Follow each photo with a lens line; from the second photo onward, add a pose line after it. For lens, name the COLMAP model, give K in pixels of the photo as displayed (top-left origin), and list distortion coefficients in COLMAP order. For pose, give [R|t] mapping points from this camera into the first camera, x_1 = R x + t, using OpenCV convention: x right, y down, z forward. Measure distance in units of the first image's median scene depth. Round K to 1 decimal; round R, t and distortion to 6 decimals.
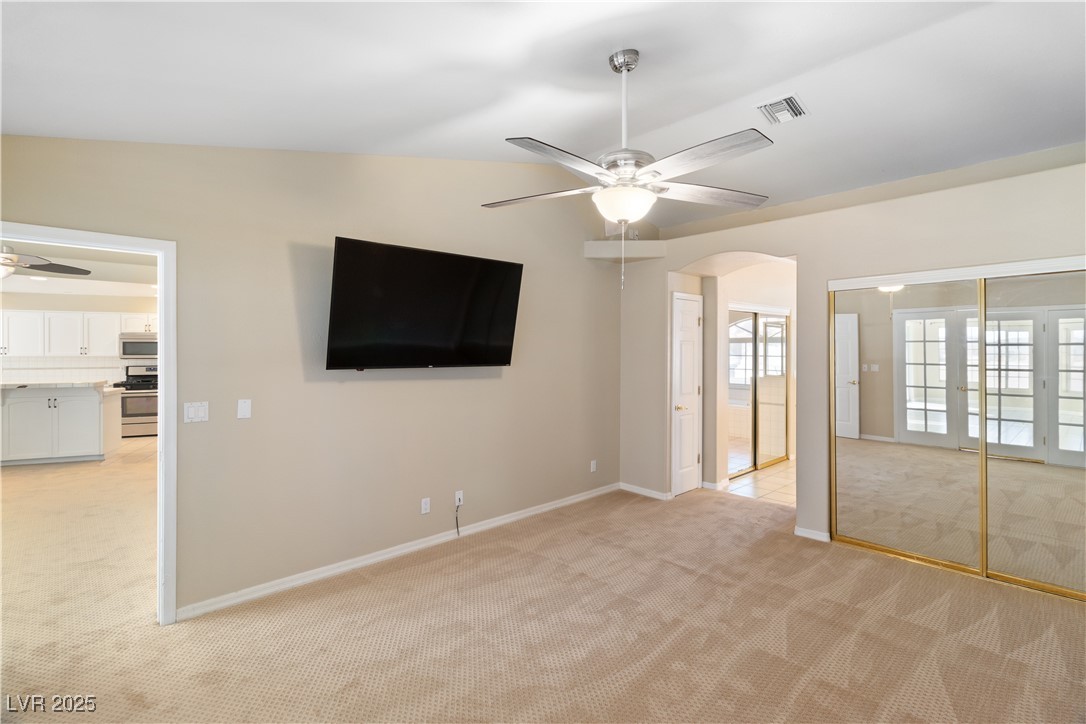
lens RADIAL K [[499.2, 0, 548.4], [0, 499.2, 346.7], [0, 0, 1]] dist [0.002855, 0.000006]
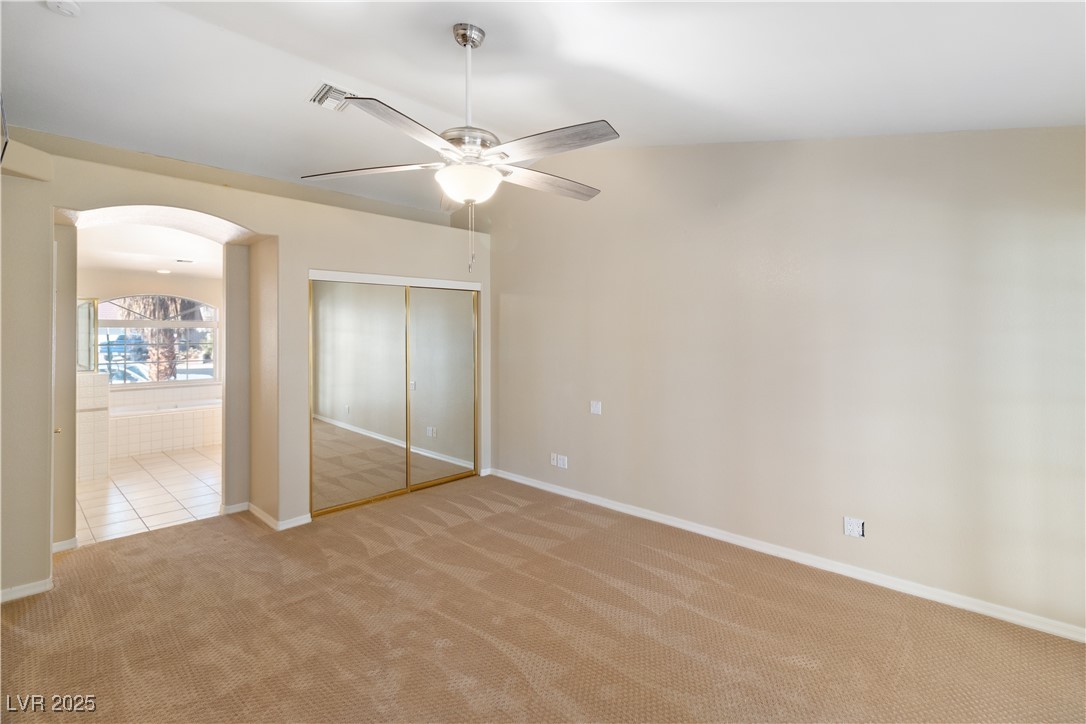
lens RADIAL K [[507.3, 0, 547.3], [0, 507.3, 324.2], [0, 0, 1]] dist [0.001685, 0.000169]
pose [[-0.039986, 0.023749, 0.998918, -0.659728], [-0.000115, 0.999717, -0.023773, 0.008930], [-0.999200, -0.001065, -0.039972, 0.705744]]
